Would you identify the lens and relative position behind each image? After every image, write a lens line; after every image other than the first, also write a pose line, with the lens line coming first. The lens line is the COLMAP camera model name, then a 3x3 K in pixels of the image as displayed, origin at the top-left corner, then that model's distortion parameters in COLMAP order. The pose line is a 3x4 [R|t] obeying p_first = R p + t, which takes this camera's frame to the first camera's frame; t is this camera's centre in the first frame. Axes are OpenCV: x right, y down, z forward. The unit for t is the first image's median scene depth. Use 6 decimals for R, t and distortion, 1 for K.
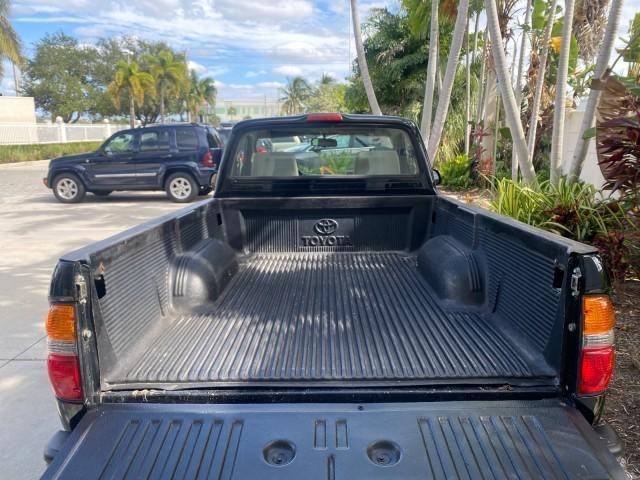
lens RADIAL K [[490.0, 0, 315.3], [0, 490.0, 236.4], [0, 0, 1]] dist [0.030868, -0.039251]
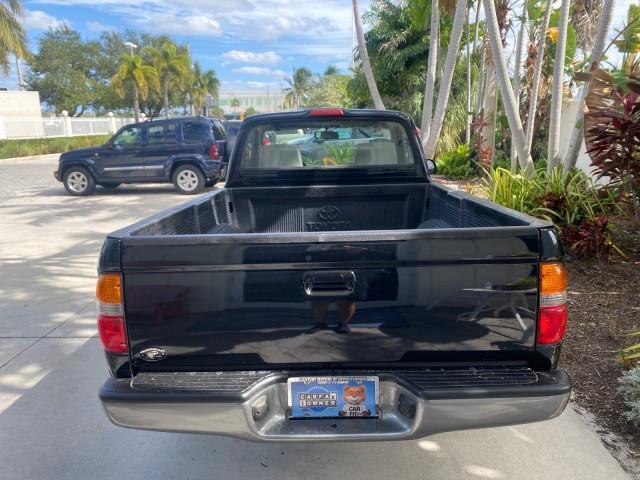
lens RADIAL K [[490.0, 0, 316.5], [0, 490.0, 237.3], [0, 0, 1]] dist [0.030868, -0.039251]
pose [[0.999933, -0.009491, -0.006692, 0.000547], [0.009619, 0.999767, 0.019333, 0.003577], [0.006507, -0.019396, 0.999791, -0.025554]]
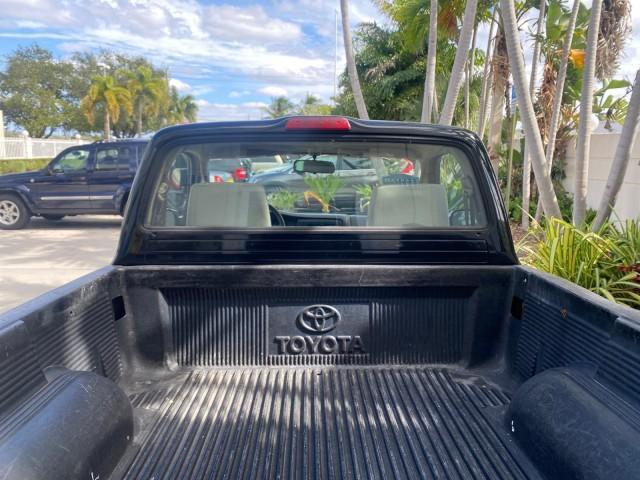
lens RADIAL K [[490.0, 0, 317.1], [0, 490.0, 233.1], [0, 0, 1]] dist [0.030868, -0.039251]
pose [[0.999162, 0.011209, 0.039378, -0.000770], [-0.009358, 0.998857, -0.046872, -0.026365], [-0.039858, 0.046465, 0.998124, 0.128470]]
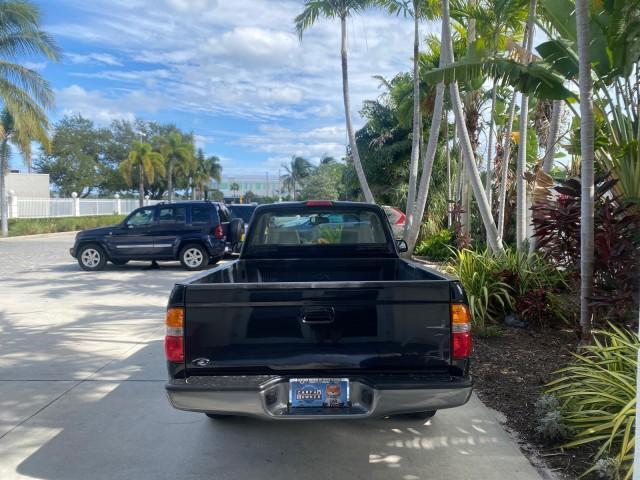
lens RADIAL K [[490.0, 0, 318.0], [0, 490.0, 240.8], [0, 0, 1]] dist [0.030868, -0.039251]
pose [[0.999967, 0.003987, 0.007062, 0.001765], [-0.002969, 0.990329, -0.138704, 0.017635], [-0.007546, 0.138678, 0.990309, -0.111330]]
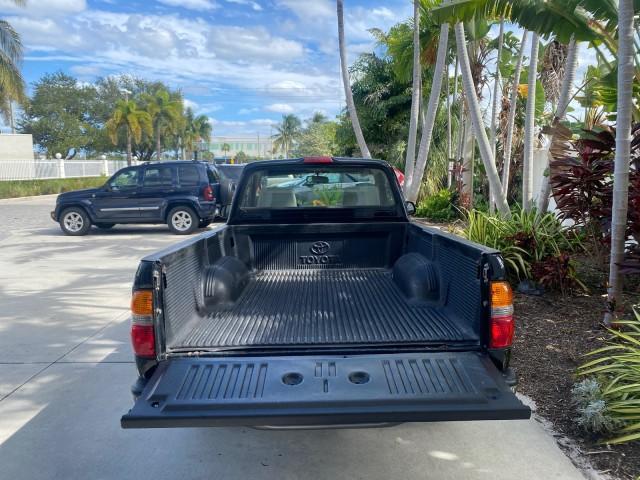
lens RADIAL K [[490.0, 0, 318.0], [0, 490.0, 235.5], [0, 0, 1]] dist [0.030868, -0.039251]
pose [[0.999751, -0.004914, 0.021773, -0.002491], [0.006431, 0.997513, -0.070190, 0.010035], [-0.021374, 0.070313, 0.997296, -0.062840]]
